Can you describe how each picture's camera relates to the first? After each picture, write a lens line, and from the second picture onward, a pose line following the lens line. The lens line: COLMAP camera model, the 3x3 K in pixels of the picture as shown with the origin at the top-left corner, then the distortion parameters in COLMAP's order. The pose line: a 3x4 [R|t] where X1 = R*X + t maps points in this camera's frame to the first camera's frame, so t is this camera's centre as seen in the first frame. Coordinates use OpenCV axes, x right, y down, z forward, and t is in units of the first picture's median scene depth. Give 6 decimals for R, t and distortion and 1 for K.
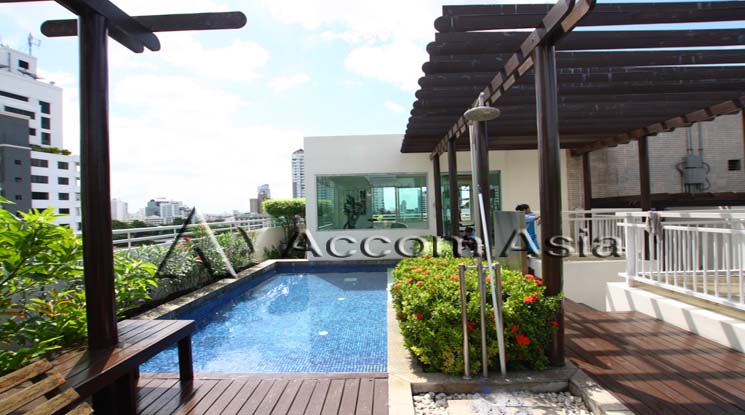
lens RADIAL K [[348.1, 0, 371.9], [0, 348.1, 210.0], [0, 0, 1]] dist [-0.017234, 0.000207]
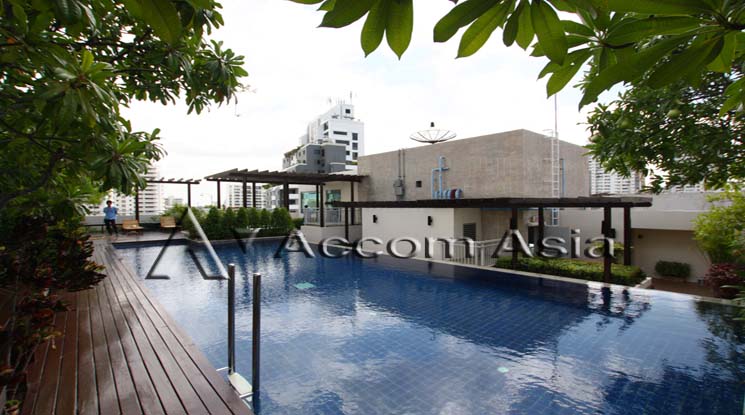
lens RADIAL K [[348.1, 0, 373.1], [0, 348.1, 204.8], [0, 0, 1]] dist [-0.017234, 0.000207]
pose [[0.675533, 0.018863, -0.737088, 0.320311], [-0.008713, 0.999807, 0.017601, -0.009232], [0.737278, -0.005468, 0.675567, -0.043245]]
